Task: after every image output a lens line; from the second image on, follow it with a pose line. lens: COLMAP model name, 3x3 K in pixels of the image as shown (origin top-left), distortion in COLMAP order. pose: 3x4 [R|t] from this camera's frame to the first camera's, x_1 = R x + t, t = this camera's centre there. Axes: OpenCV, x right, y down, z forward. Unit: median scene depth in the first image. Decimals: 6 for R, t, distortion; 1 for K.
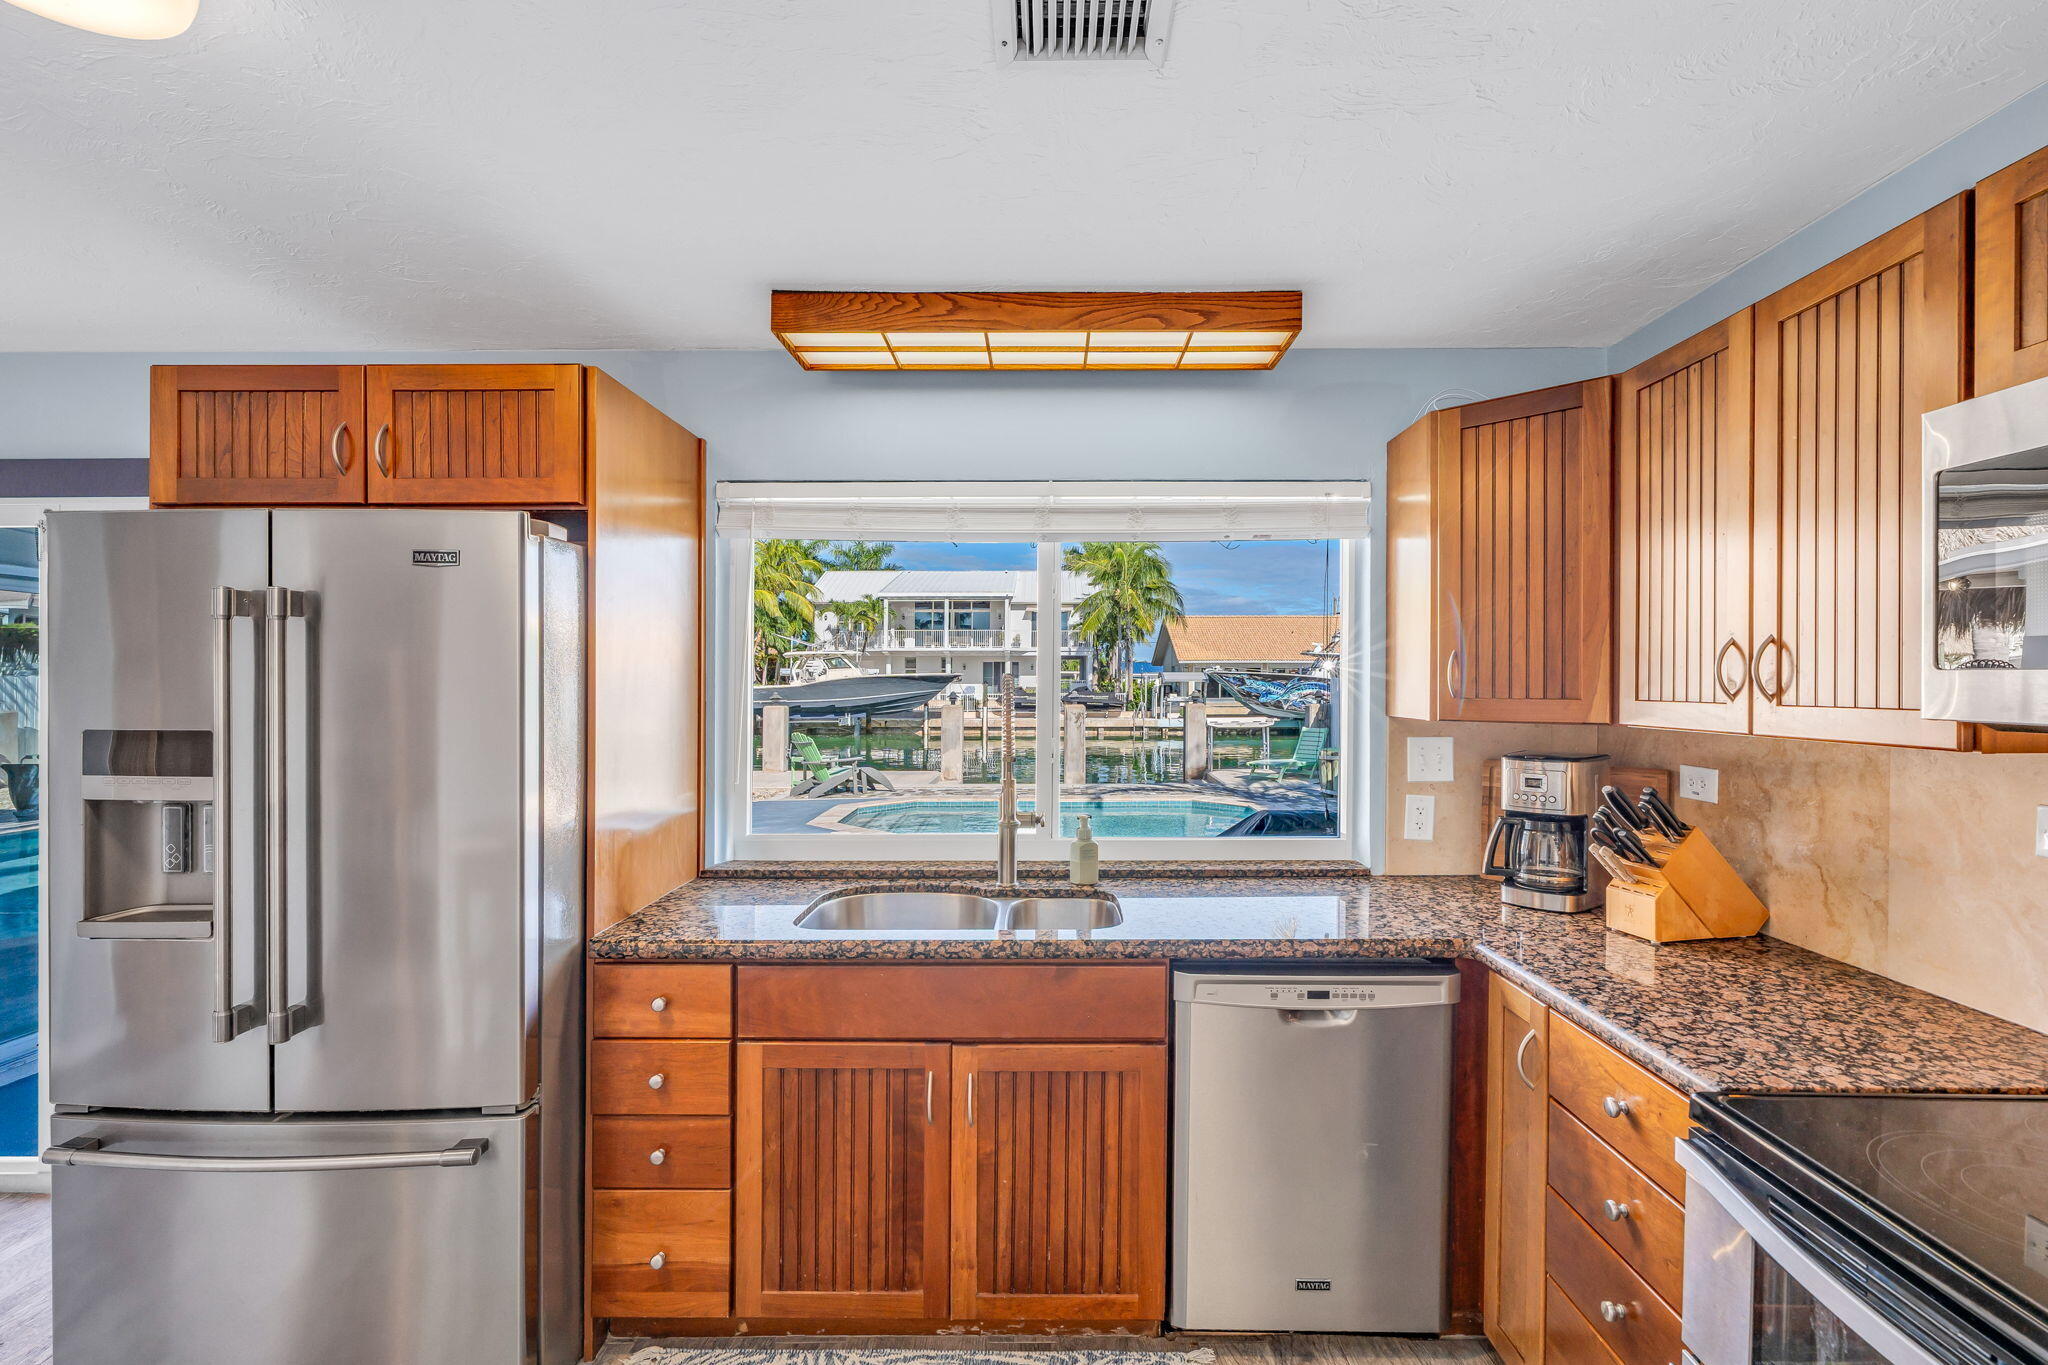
lens RADIAL K [[947.2, 0, 1064.9], [0, 947.2, 682.9], [0, 0, 1]] dist [-0.008901, -0.000415]
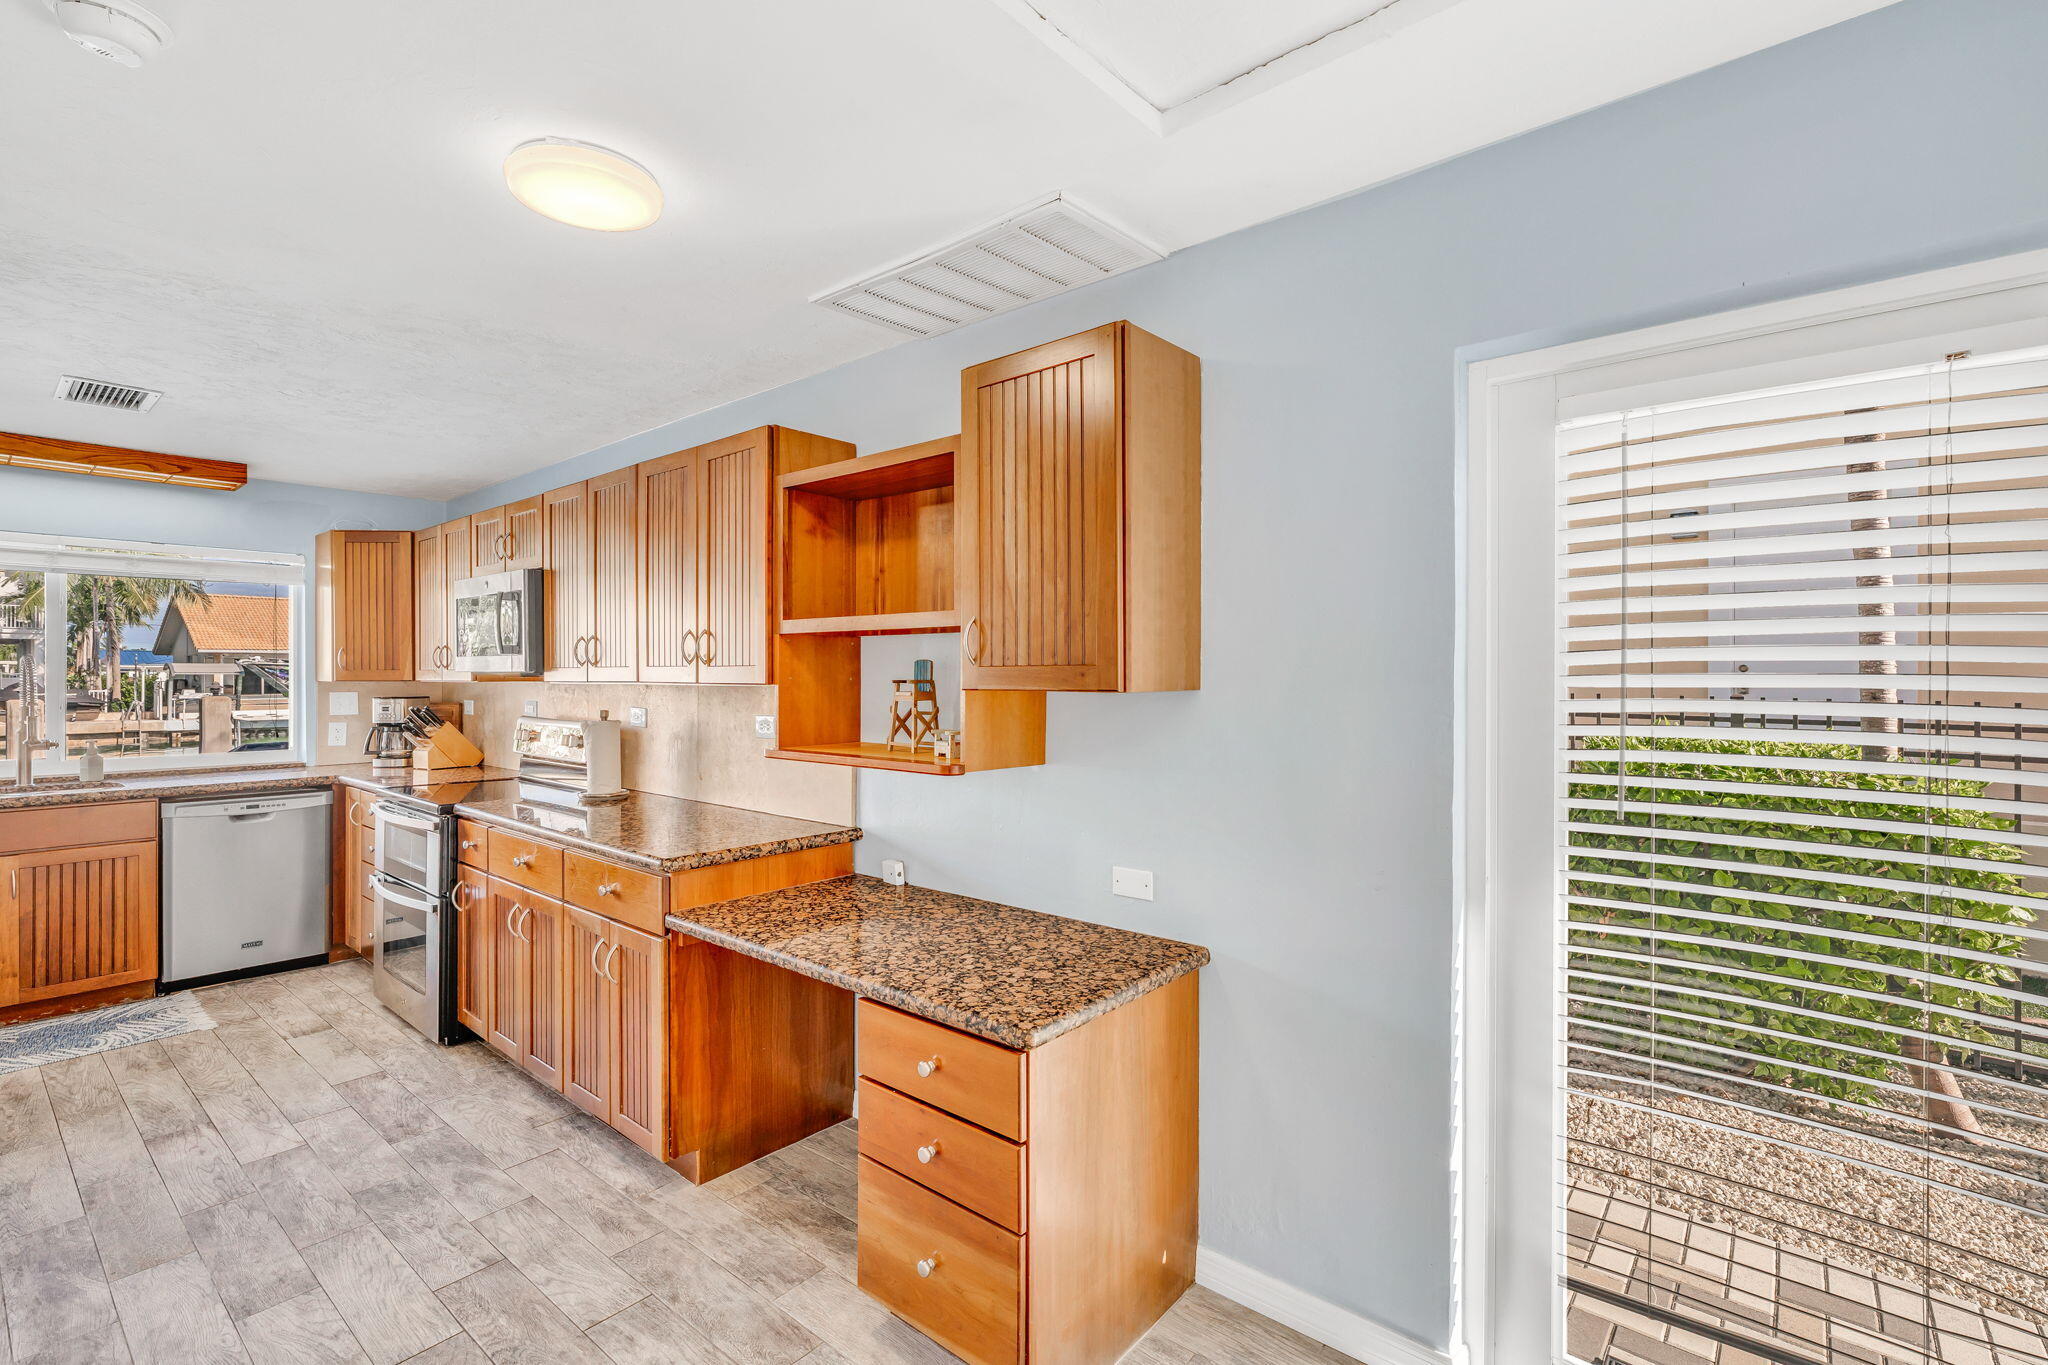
lens RADIAL K [[947.2, 0, 1064.9], [0, 947.2, 682.9], [0, 0, 1]] dist [-0.008901, -0.000415]
pose [[0.651292, -0.005702, 0.758806, -0.115325], [0.001664, 0.999980, 0.006086, 0.029107], [-0.758826, -0.002701, 0.651288, -1.375226]]
